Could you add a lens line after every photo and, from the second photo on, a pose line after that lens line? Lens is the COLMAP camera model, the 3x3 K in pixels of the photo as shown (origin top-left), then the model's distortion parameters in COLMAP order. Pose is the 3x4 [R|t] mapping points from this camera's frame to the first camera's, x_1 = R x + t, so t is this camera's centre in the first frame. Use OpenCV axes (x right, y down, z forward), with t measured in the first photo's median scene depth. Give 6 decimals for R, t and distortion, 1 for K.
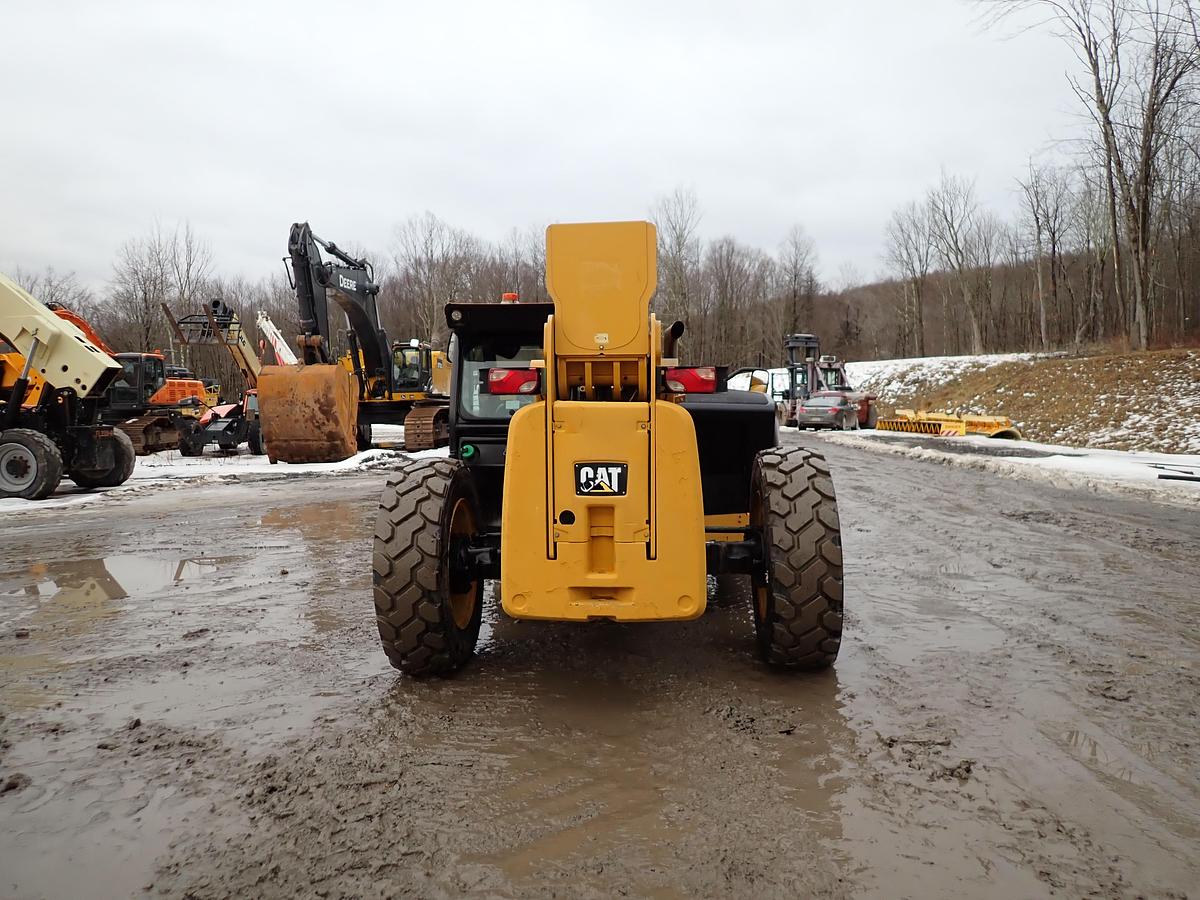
lens RADIAL K [[884.2, 0, 600.2], [0, 884.2, 442.9], [0, 0, 1]] dist [0.015082, -0.010198]
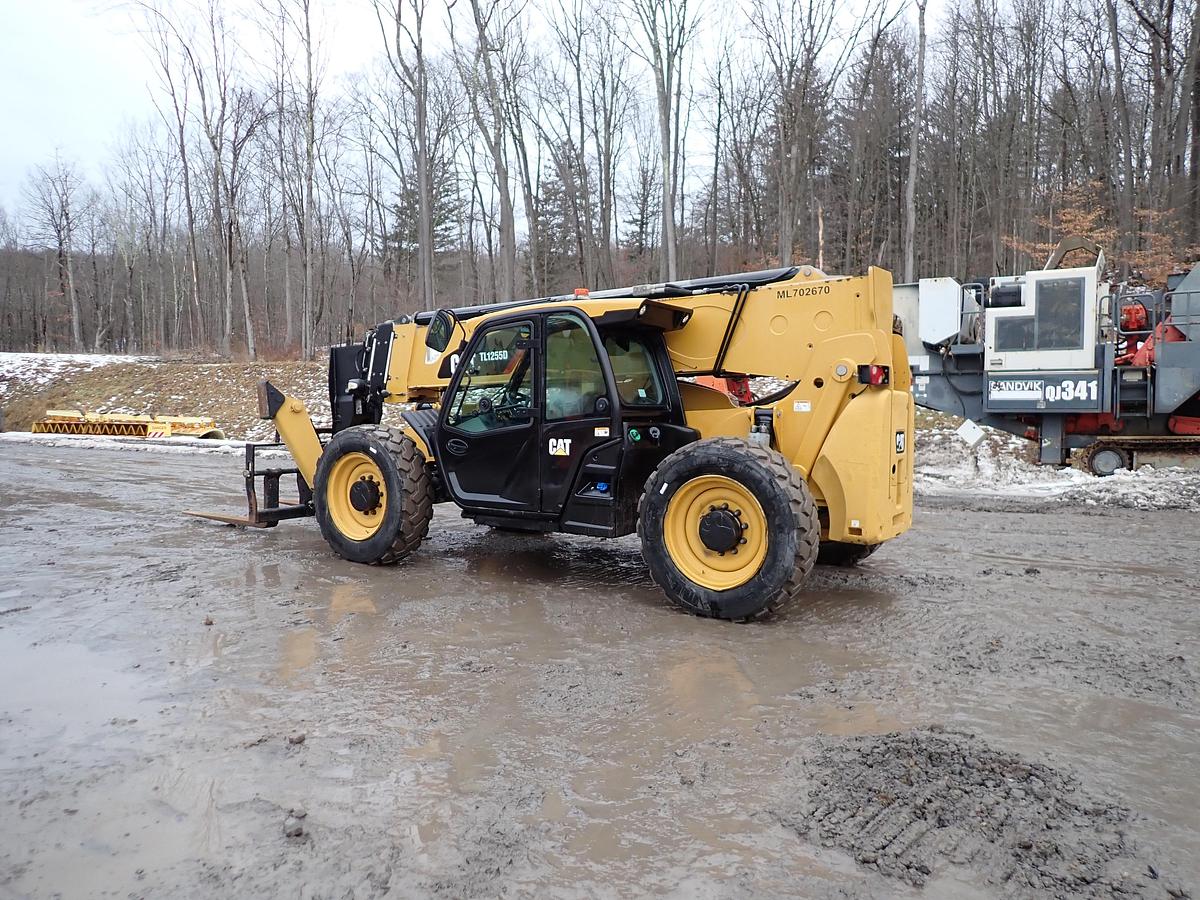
lens RADIAL K [[884.2, 0, 600.2], [0, 884.2, 442.9], [0, 0, 1]] dist [0.015082, -0.010198]
pose [[0.469023, -0.027819, 0.882748, -1.122893], [0.033204, 0.999353, 0.013852, 0.003138], [-0.882562, 0.022814, 0.469643, 0.529317]]
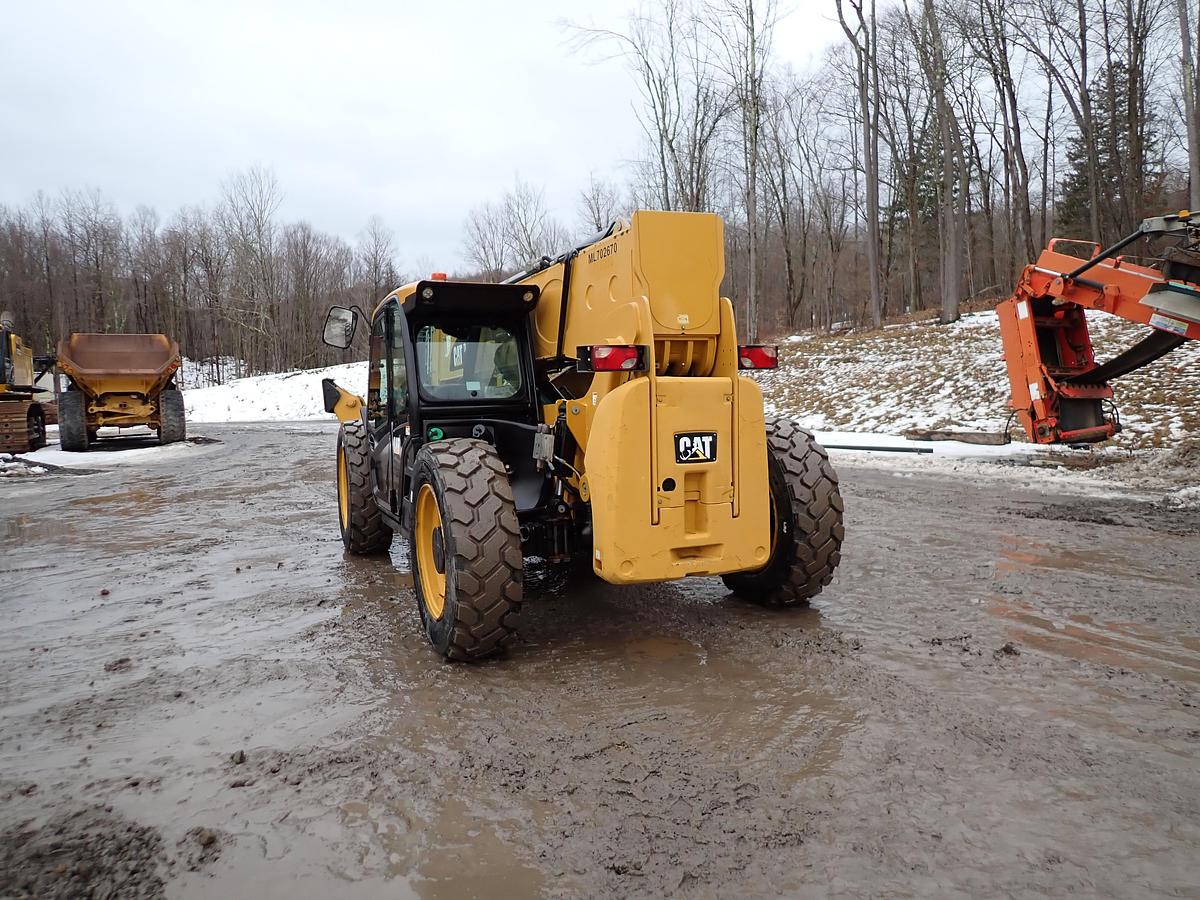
lens RADIAL K [[884.2, 0, 600.2], [0, 884.2, 442.9], [0, 0, 1]] dist [0.015082, -0.010198]
pose [[0.885521, -0.037733, 0.463064, -0.436675], [0.033768, 0.999288, 0.016853, 0.008979], [-0.463370, 0.000713, 0.886164, 0.059510]]
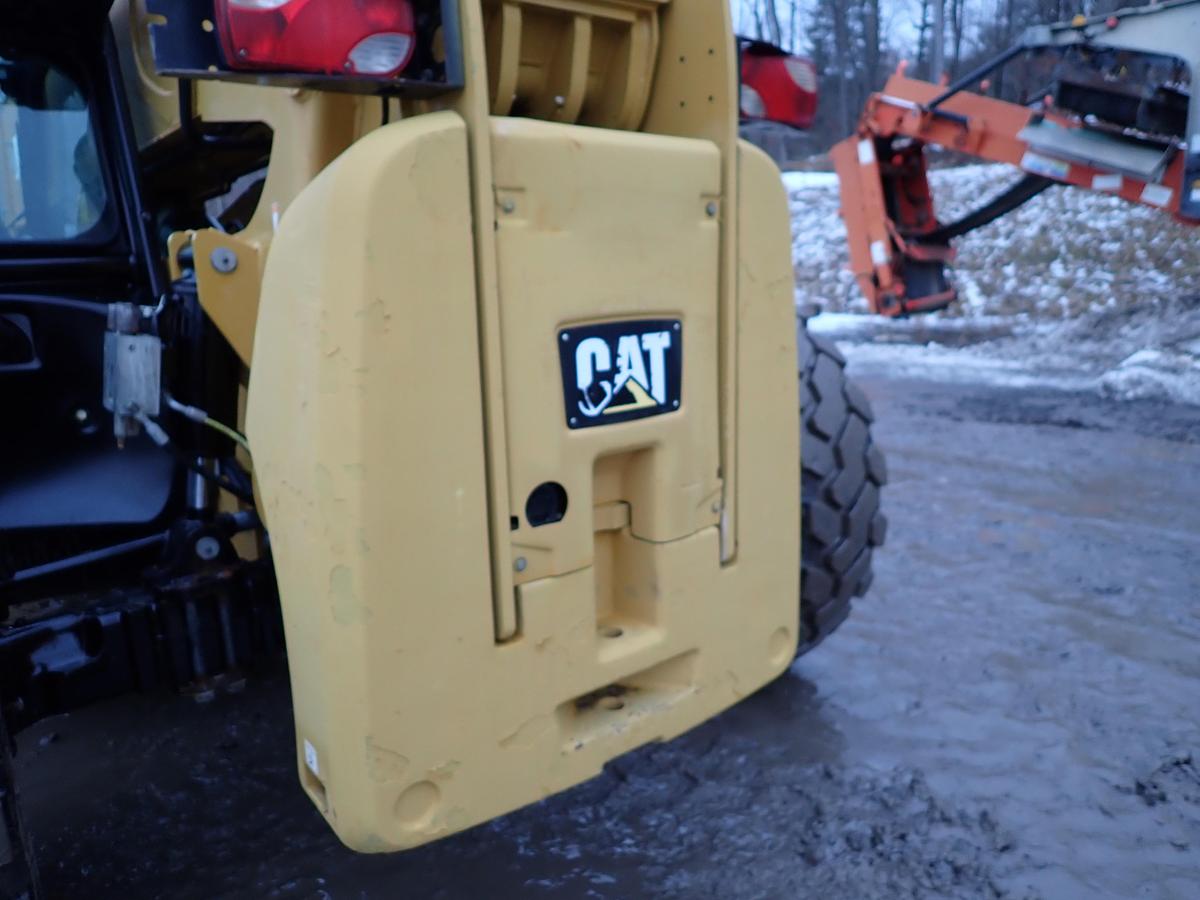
lens RADIAL K [[884.2, 0, 600.2], [0, 884.2, 442.9], [0, 0, 1]] dist [0.015082, -0.010198]
pose [[0.727640, -0.152895, 0.668702, -0.166275], [0.055588, 0.984780, 0.164677, 0.008618], [-0.683703, -0.082654, 0.725065, 0.544236]]
